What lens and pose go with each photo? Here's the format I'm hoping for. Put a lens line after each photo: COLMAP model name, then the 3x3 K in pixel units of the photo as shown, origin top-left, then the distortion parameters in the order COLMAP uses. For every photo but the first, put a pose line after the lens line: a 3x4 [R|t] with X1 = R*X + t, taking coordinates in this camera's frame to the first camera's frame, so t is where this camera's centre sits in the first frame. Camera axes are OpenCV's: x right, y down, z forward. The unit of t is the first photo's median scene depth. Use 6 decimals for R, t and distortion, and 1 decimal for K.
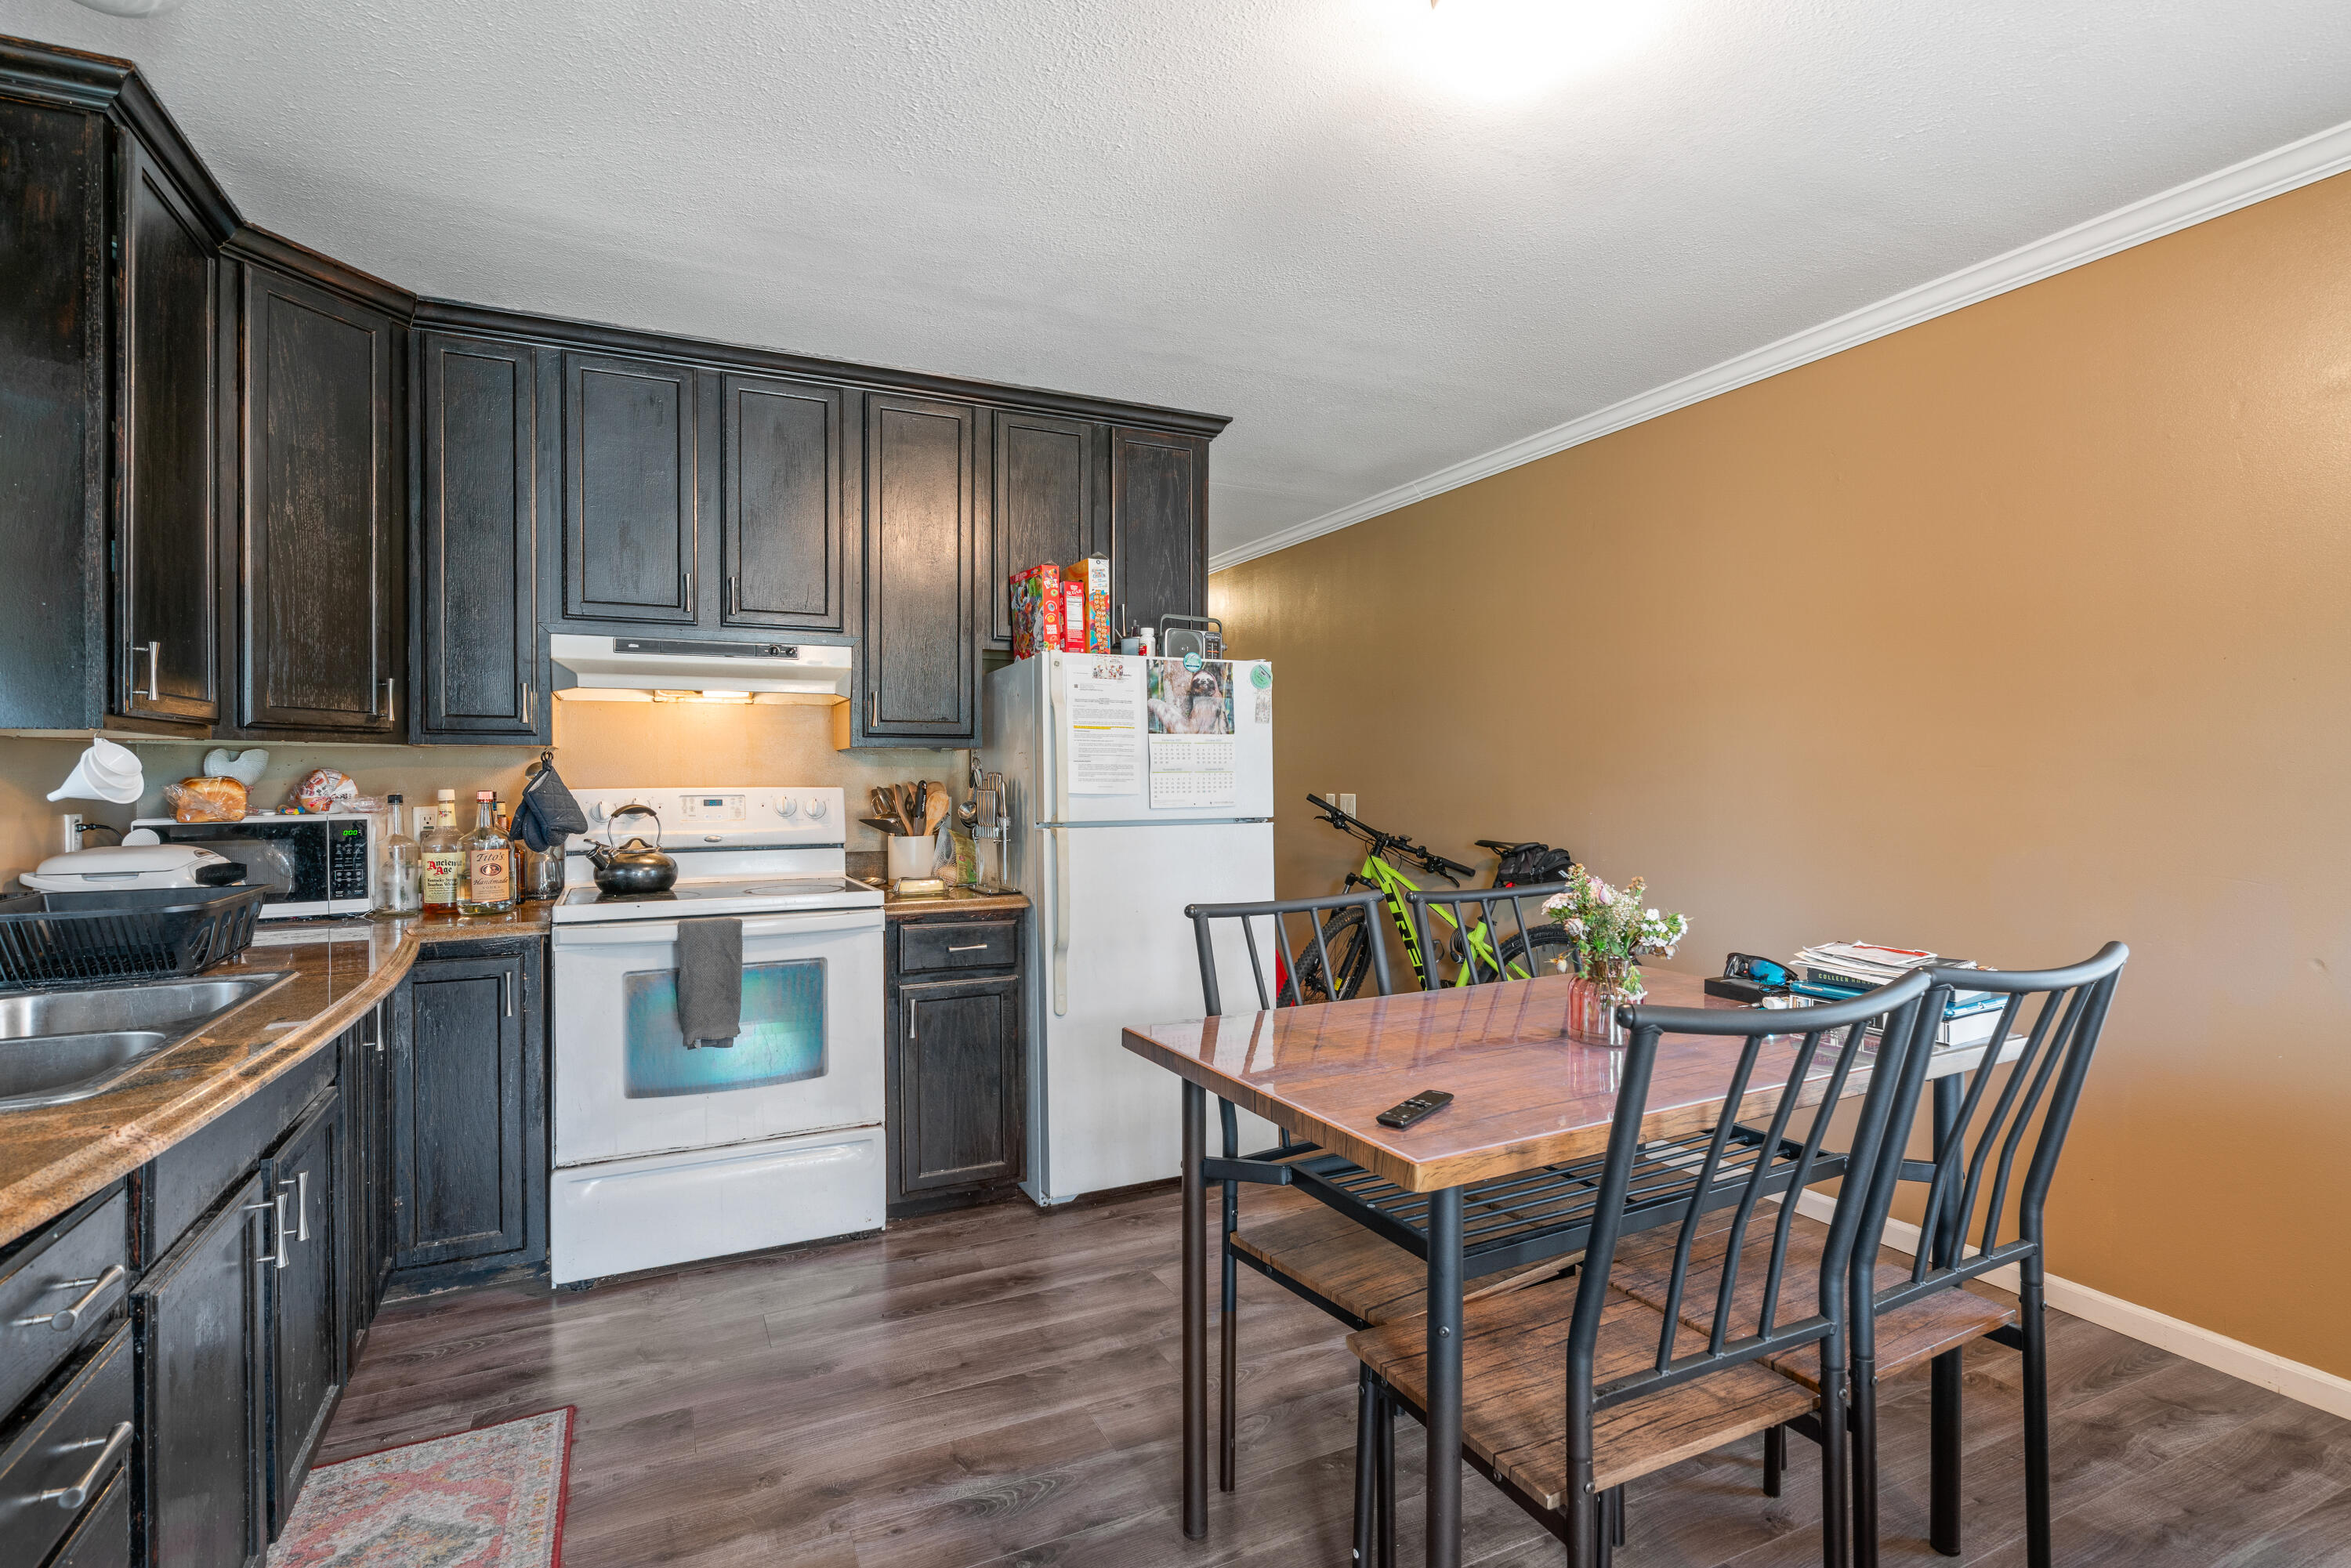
lens RADIAL K [[1067.6, 0, 1158.9], [0, 1067.6, 784.6], [0, 0, 1]] dist [-0.000031, 0.000021]
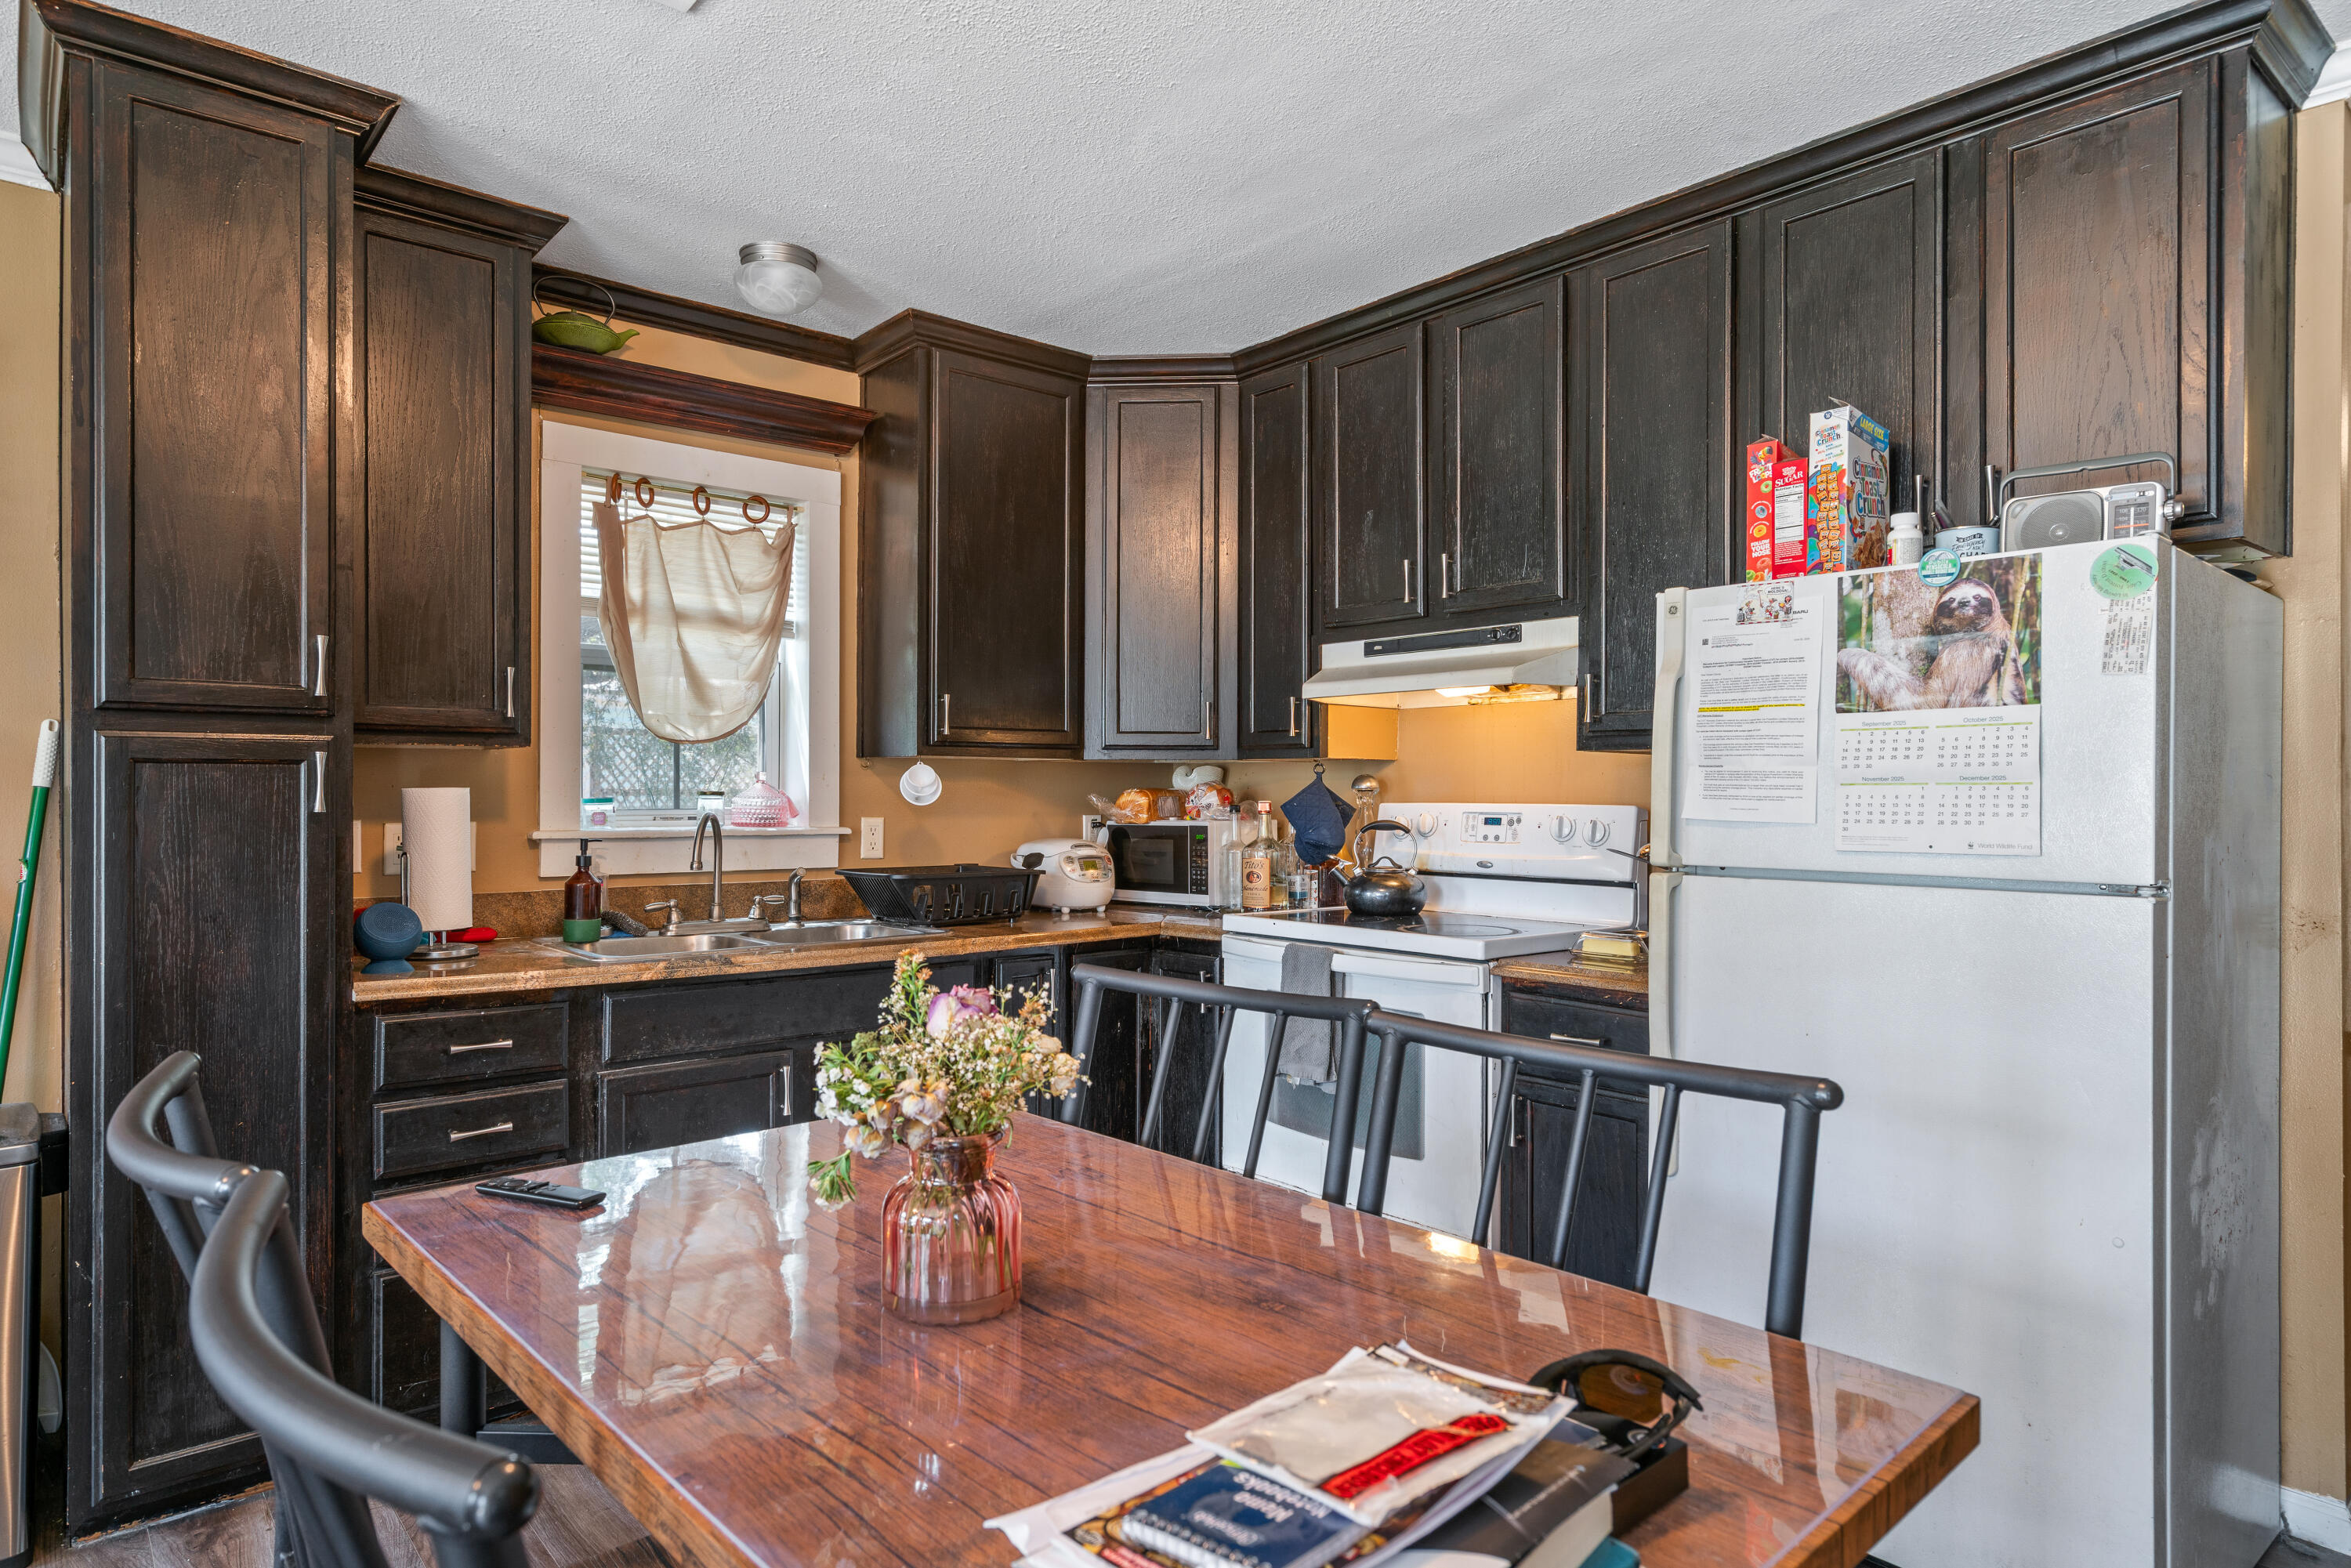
lens RADIAL K [[1375.2, 0, 1170.9], [0, 1375.2, 777.5], [0, 0, 1]] dist [0.006299, 0.002761]
pose [[0.276962, -0.005840, -0.960863, 0.565705], [-0.012223, 0.999879, -0.009600, -0.004228], [0.960803, 0.014404, 0.276857, 0.475576]]
